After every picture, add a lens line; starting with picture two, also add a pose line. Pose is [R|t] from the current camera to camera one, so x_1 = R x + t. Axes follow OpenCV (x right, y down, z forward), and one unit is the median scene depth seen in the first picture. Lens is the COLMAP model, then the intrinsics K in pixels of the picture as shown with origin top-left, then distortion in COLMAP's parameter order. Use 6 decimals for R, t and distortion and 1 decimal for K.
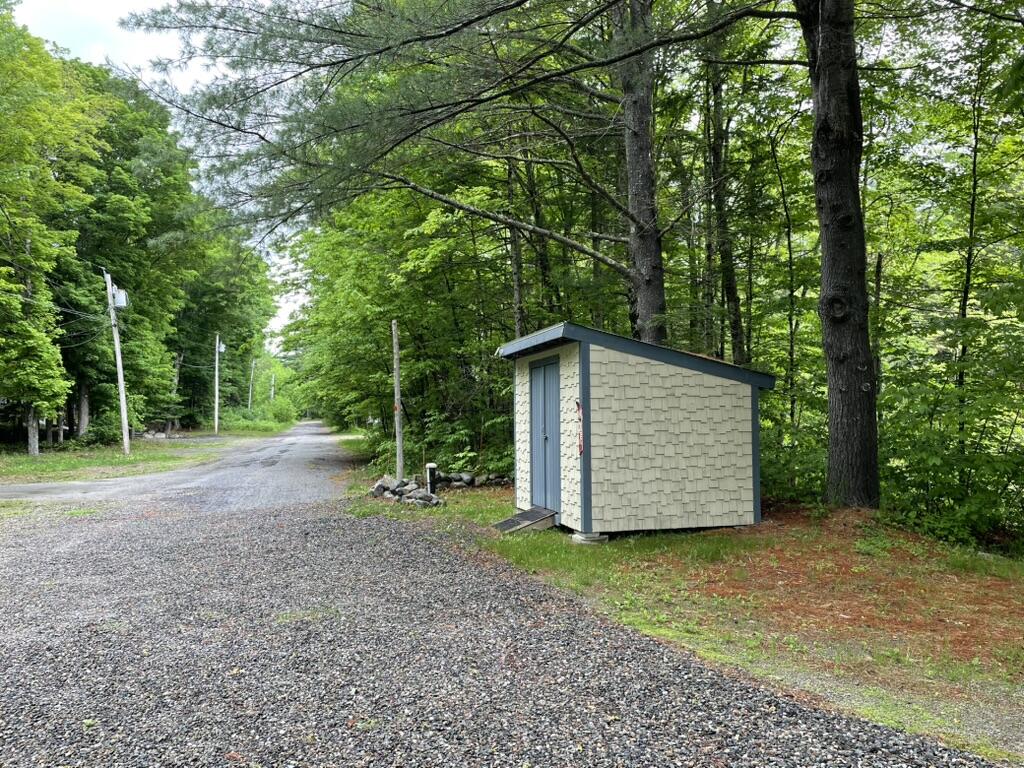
lens RADIAL K [[773.0, 0, 511.4], [0, 773.0, 386.5], [0, 0, 1]] dist [0.091317, -0.102718]
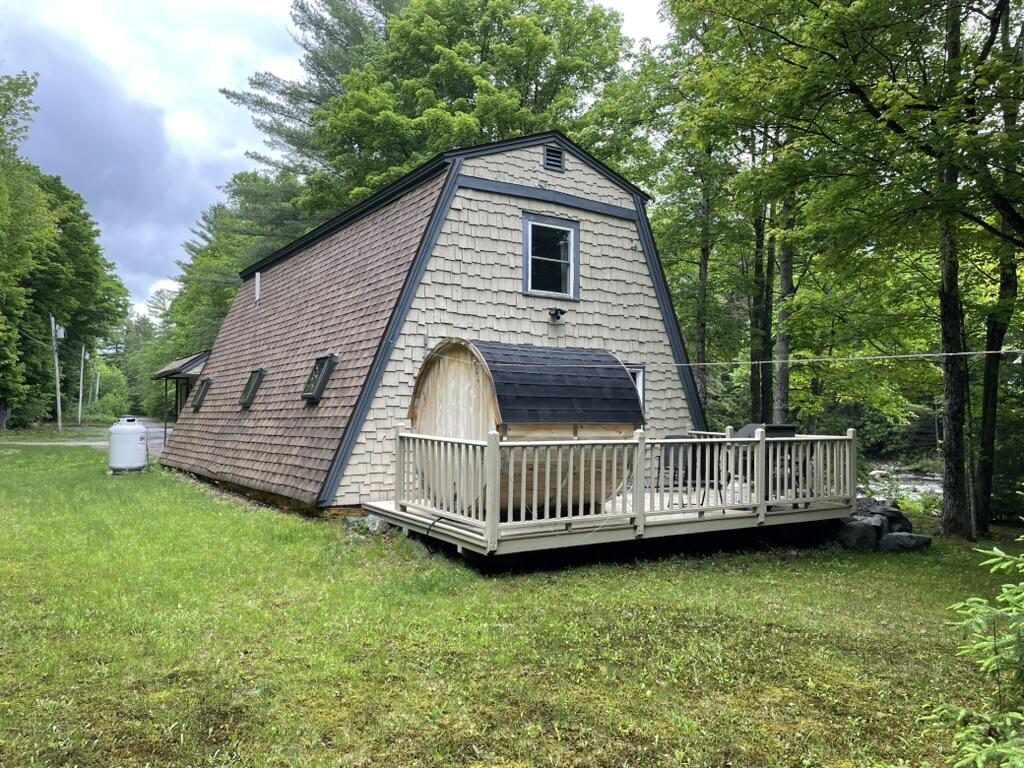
lens RADIAL K [[773.0, 0, 514.5], [0, 773.0, 389.1], [0, 0, 1]] dist [0.091317, -0.102718]
pose [[0.973737, 0.035154, 0.224944, 0.032698], [-0.034510, 0.999381, -0.006795, -0.022271], [-0.225044, -0.001147, 0.974348, -0.763670]]
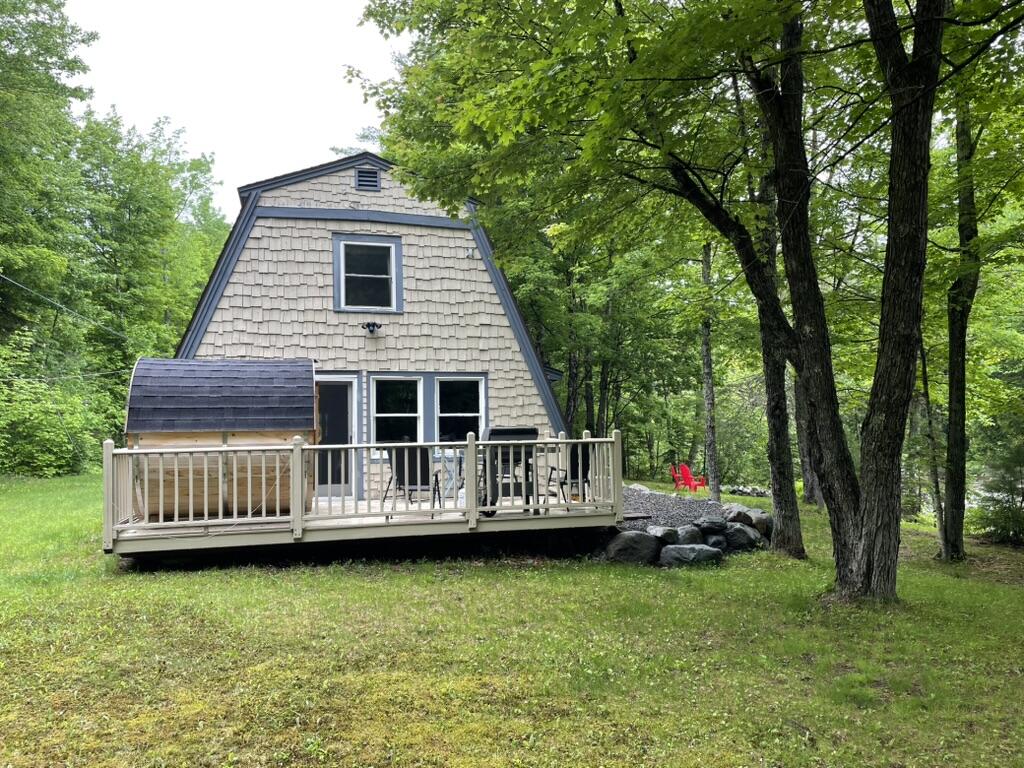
lens RADIAL K [[773.0, 0, 511.1], [0, 773.0, 389.8], [0, 0, 1]] dist [0.091317, -0.102718]
pose [[0.995468, -0.003754, -0.095025, 0.227832], [0.001395, 0.999689, -0.024881, -0.021076], [0.095089, 0.024636, 0.995164, -0.781221]]
